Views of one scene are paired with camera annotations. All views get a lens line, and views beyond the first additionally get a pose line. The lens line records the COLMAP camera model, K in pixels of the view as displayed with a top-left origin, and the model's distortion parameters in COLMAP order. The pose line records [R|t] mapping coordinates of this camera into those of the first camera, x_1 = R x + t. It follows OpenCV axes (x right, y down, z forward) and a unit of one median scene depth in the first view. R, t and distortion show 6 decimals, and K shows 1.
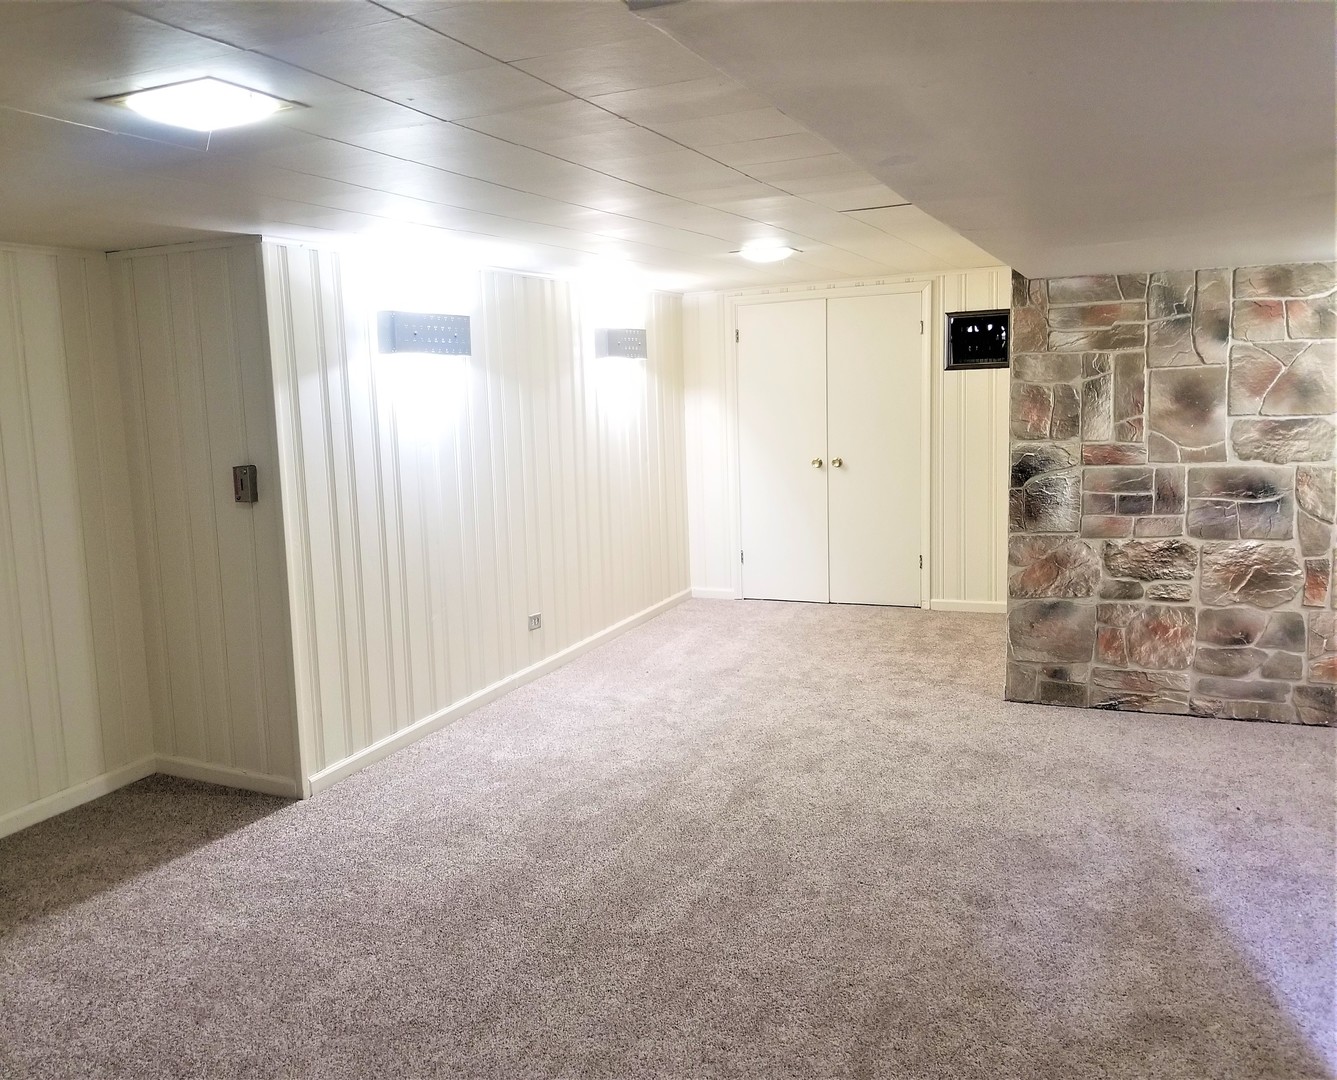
lens RADIAL K [[1181.2, 0, 668.5], [0, 1181.2, 540.0], [0, 0, 1]] dist [0.067855, -0.213705]
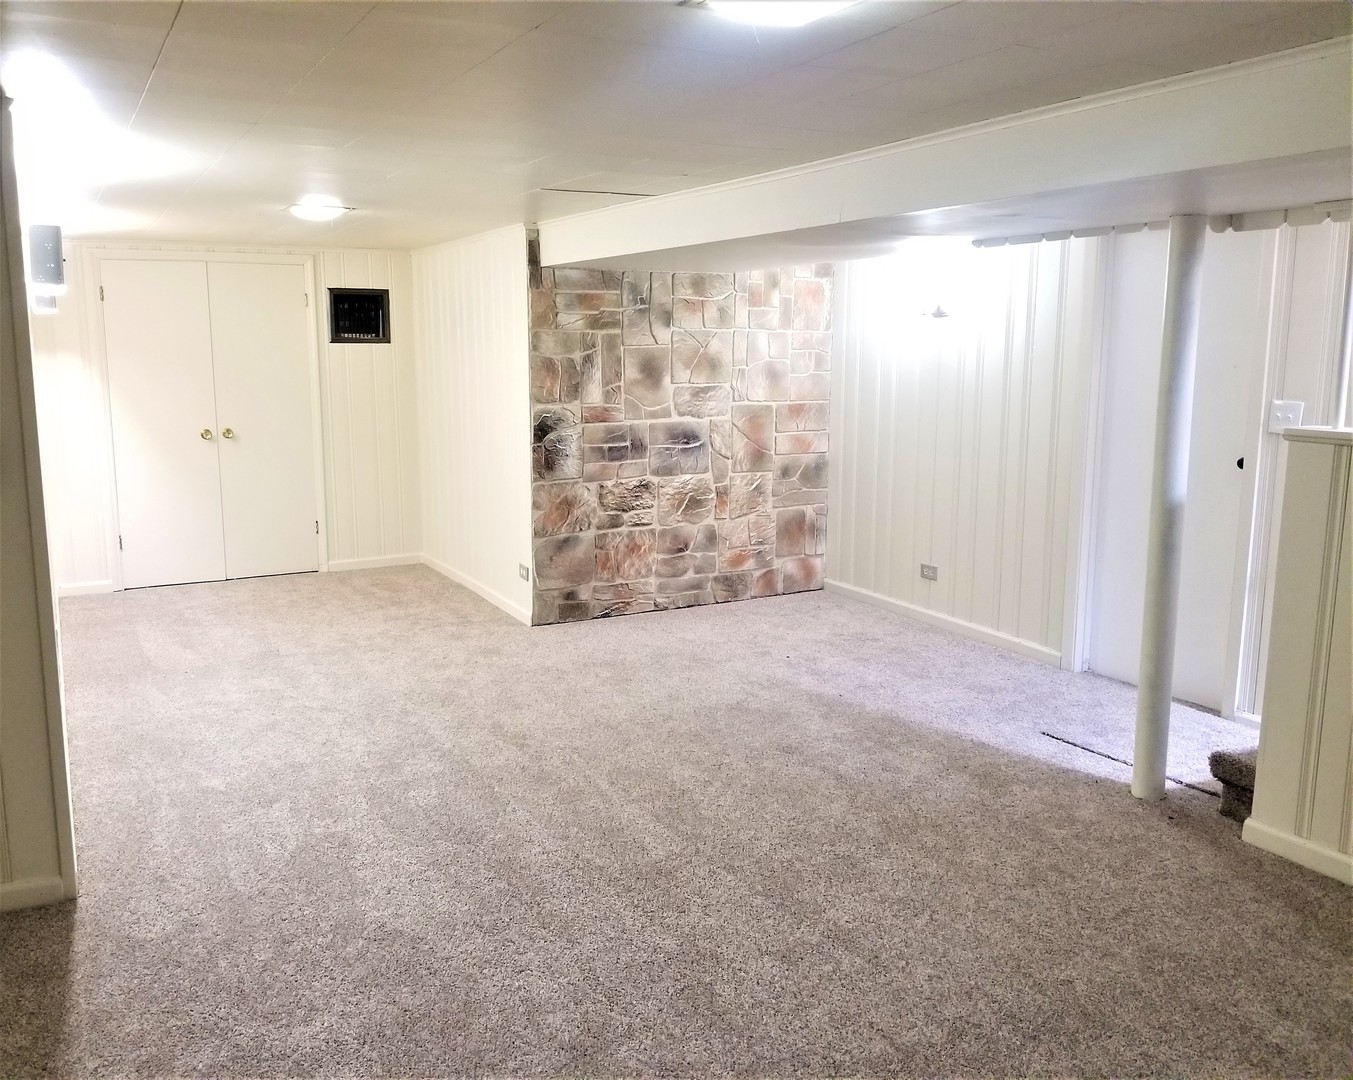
lens RADIAL K [[1063.3, 0, 675.1], [0, 1063.3, 515.3], [0, 0, 1]] dist [0.065894, -0.001112]
pose [[0.611158, -0.088529, 0.786542, -0.477897], [0.087295, 0.995202, 0.044185, -0.008524], [-0.786680, 0.041657, 0.615954, 0.251736]]
